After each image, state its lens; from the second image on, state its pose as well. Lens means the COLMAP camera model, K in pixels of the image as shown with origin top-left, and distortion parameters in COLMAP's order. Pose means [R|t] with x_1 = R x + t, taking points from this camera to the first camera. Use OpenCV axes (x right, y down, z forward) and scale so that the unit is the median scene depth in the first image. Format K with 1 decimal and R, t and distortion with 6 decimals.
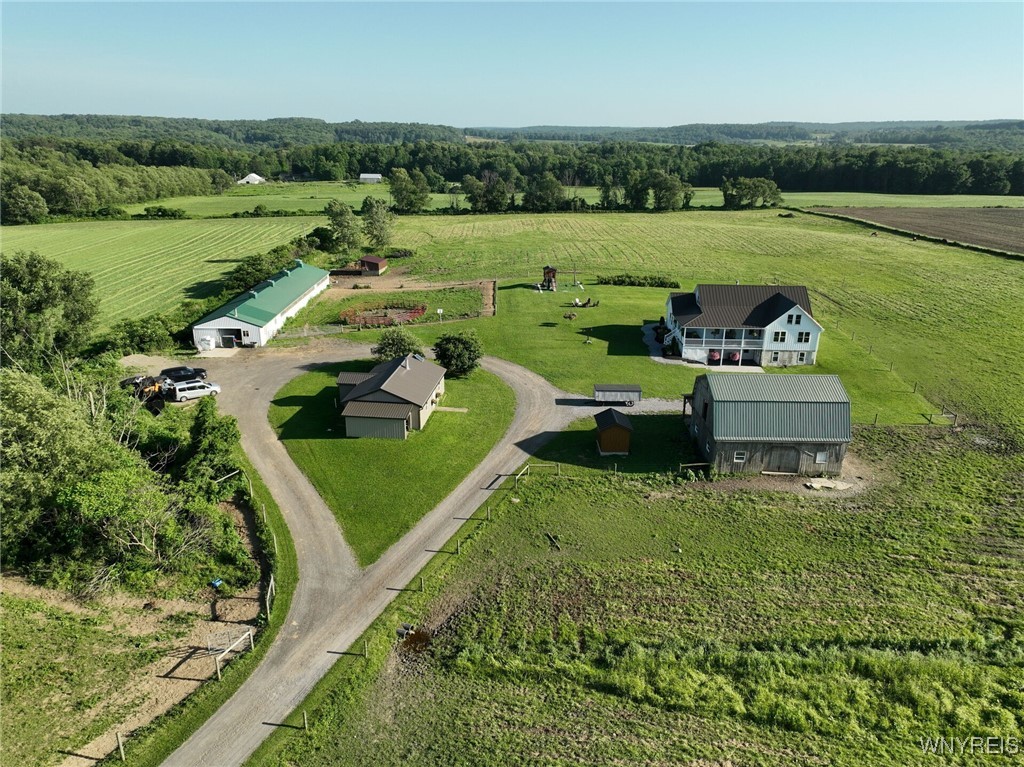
lens RADIAL K [[717.5, 0, 515.4], [0, 717.5, 385.1], [0, 0, 1]] dist [0.002394, 0.012020]
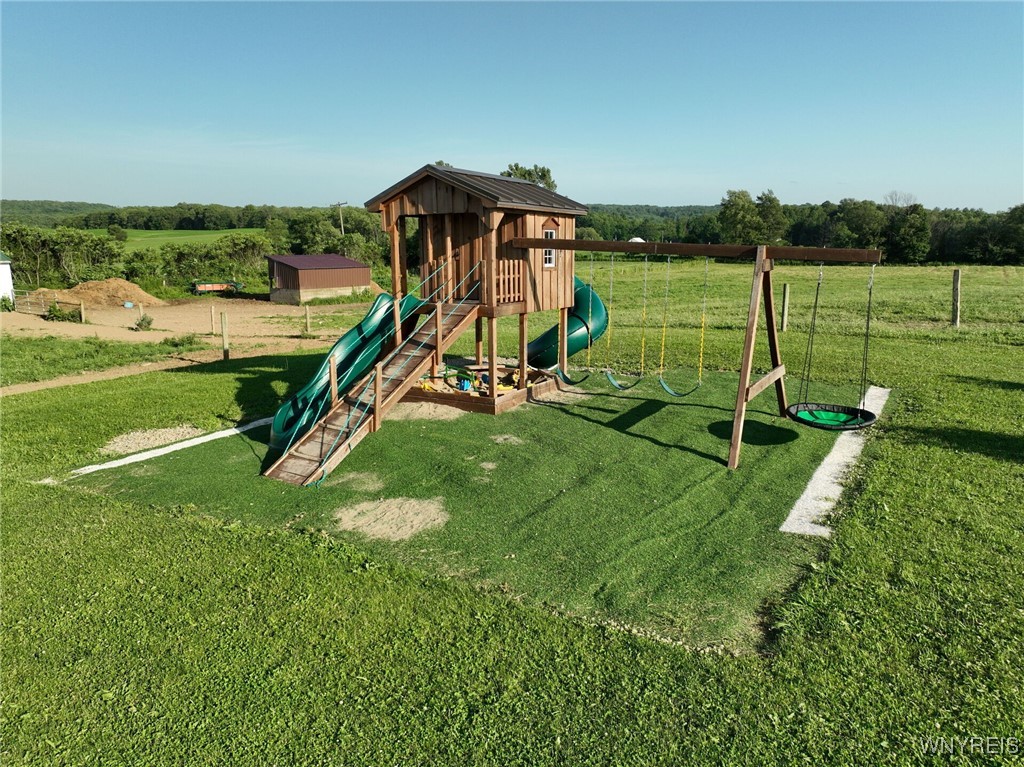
lens RADIAL K [[717.5, 0, 516.2], [0, 717.5, 381.9], [0, 0, 1]] dist [0.002394, 0.012020]
pose [[0.827658, 0.118114, -0.548664, 0.140962], [-0.184652, 0.980485, -0.067472, -0.184968], [0.529988, 0.157156, 0.833316, 1.274537]]
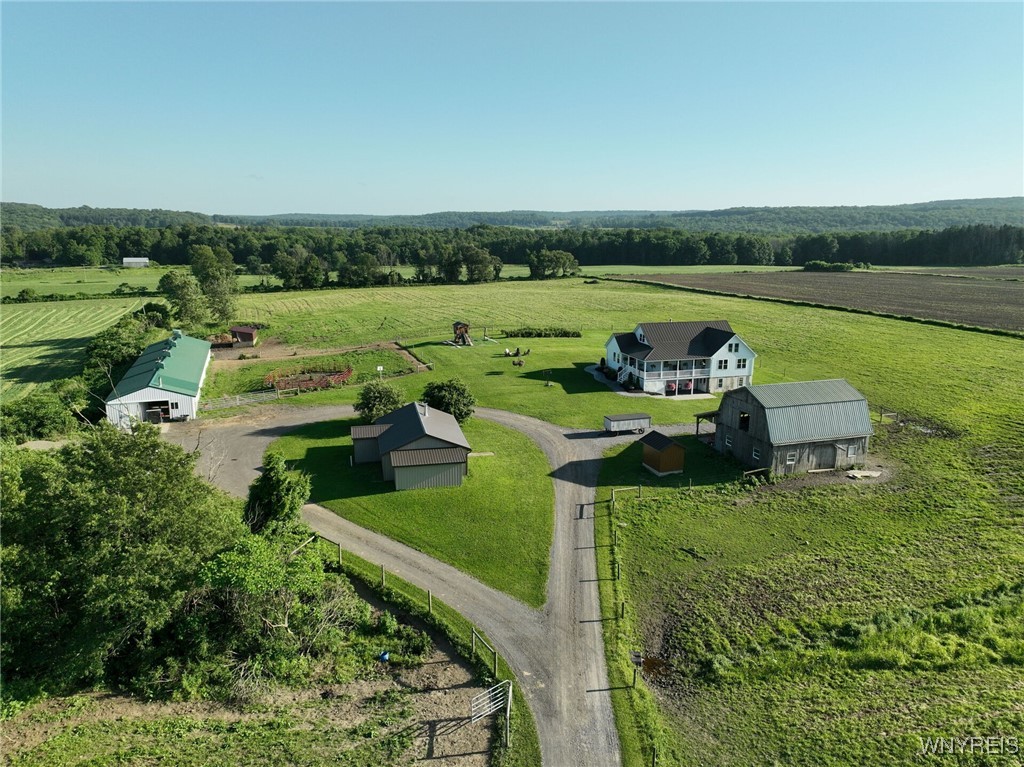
lens RADIAL K [[717.5, 0, 516.1], [0, 717.5, 385.9], [0, 0, 1]] dist [0.002394, 0.012020]
pose [[0.945243, -0.075322, 0.317555, -0.276016], [0.110382, 0.989446, -0.093876, 0.032371], [-0.307133, 0.123788, 0.943581, 0.067102]]
